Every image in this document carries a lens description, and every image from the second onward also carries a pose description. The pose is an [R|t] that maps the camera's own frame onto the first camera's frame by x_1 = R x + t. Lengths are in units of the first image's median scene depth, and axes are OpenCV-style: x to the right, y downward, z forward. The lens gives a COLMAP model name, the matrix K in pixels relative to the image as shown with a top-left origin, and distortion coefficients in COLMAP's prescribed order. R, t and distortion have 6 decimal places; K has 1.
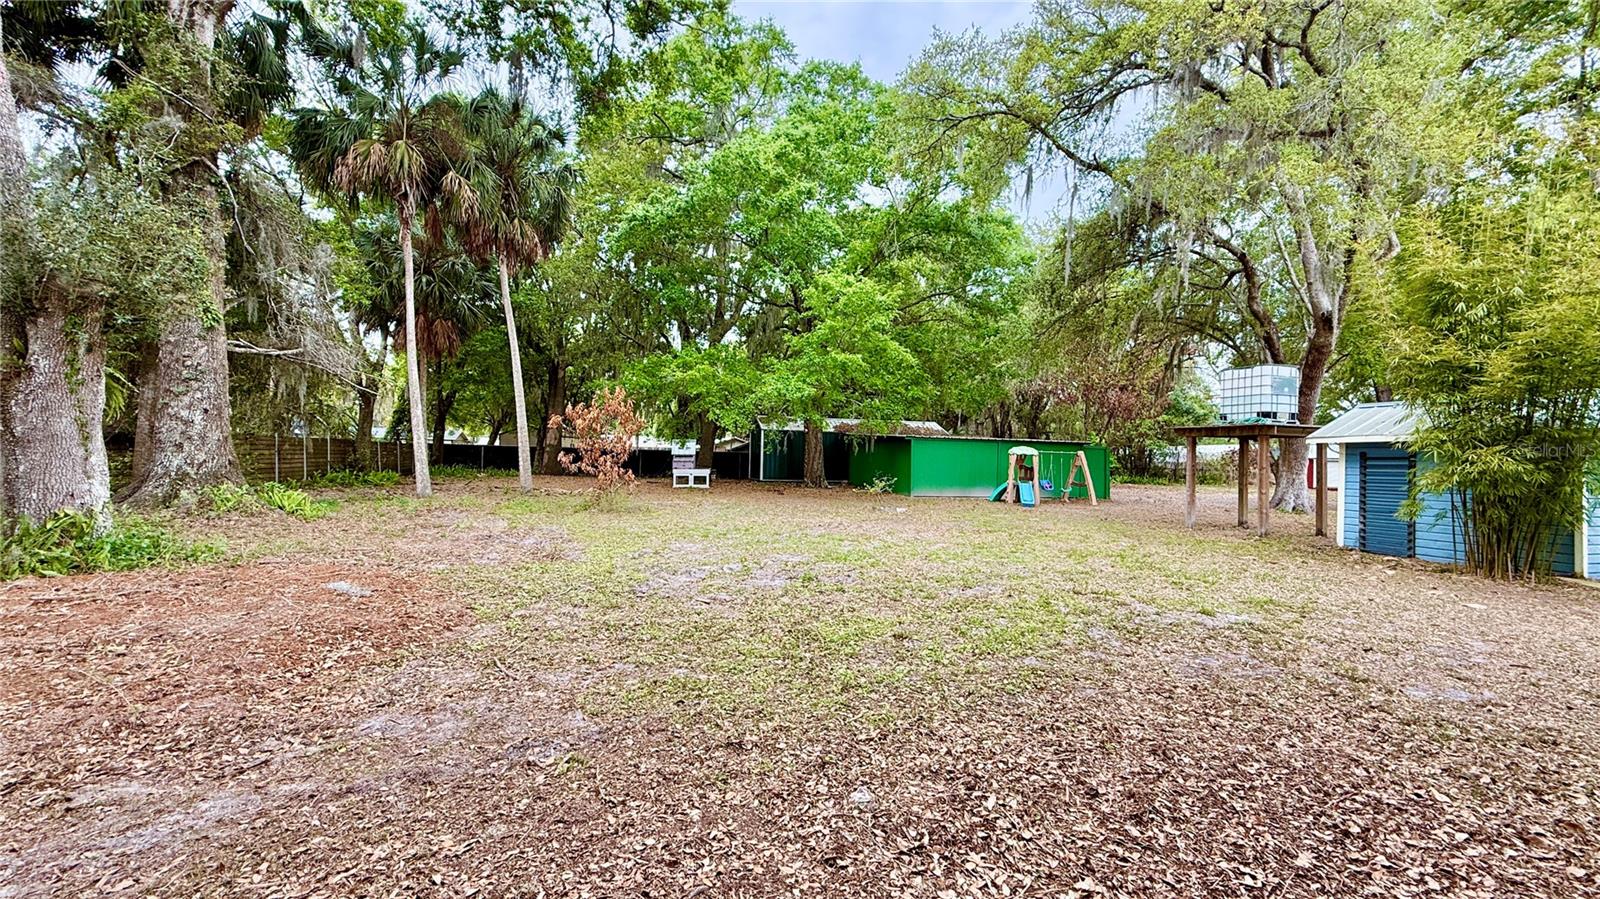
lens RADIAL K [[636.0, 0, 797.9], [0, 636.0, 448.9], [0, 0, 1]] dist [0.002811, -0.000015]
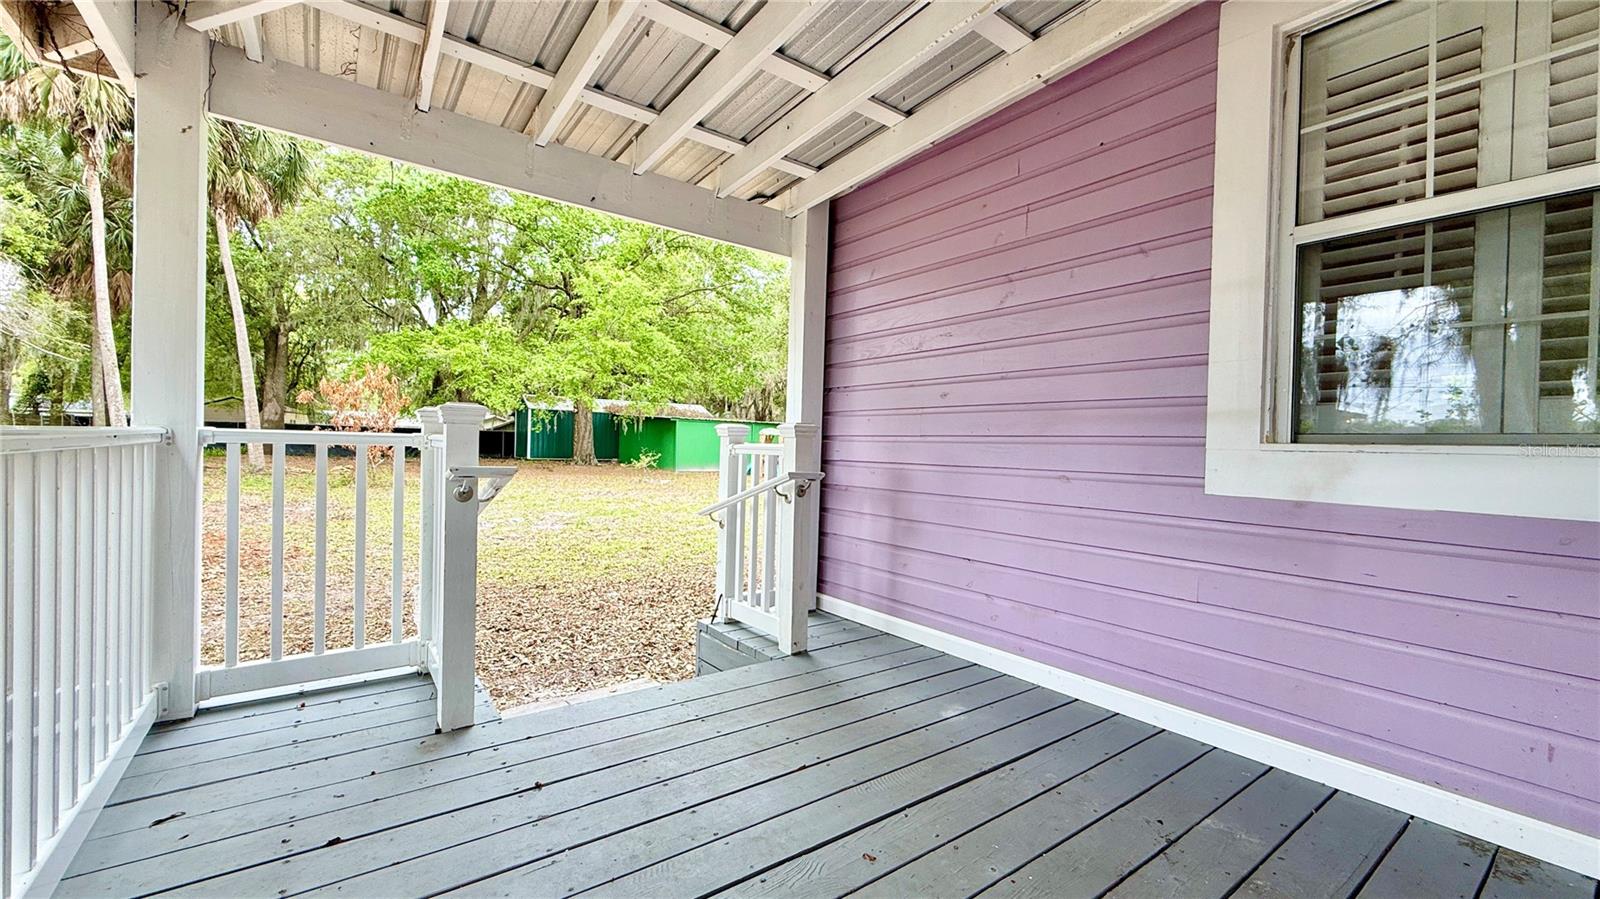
lens RADIAL K [[636.0, 0, 797.9], [0, 636.0, 448.9], [0, 0, 1]] dist [0.002811, -0.000015]
pose [[0.938856, 0.001273, 0.344307, -0.005027], [-0.011029, 0.999591, 0.026377, 0.002757], [-0.344132, -0.028562, 0.938487, -0.119153]]
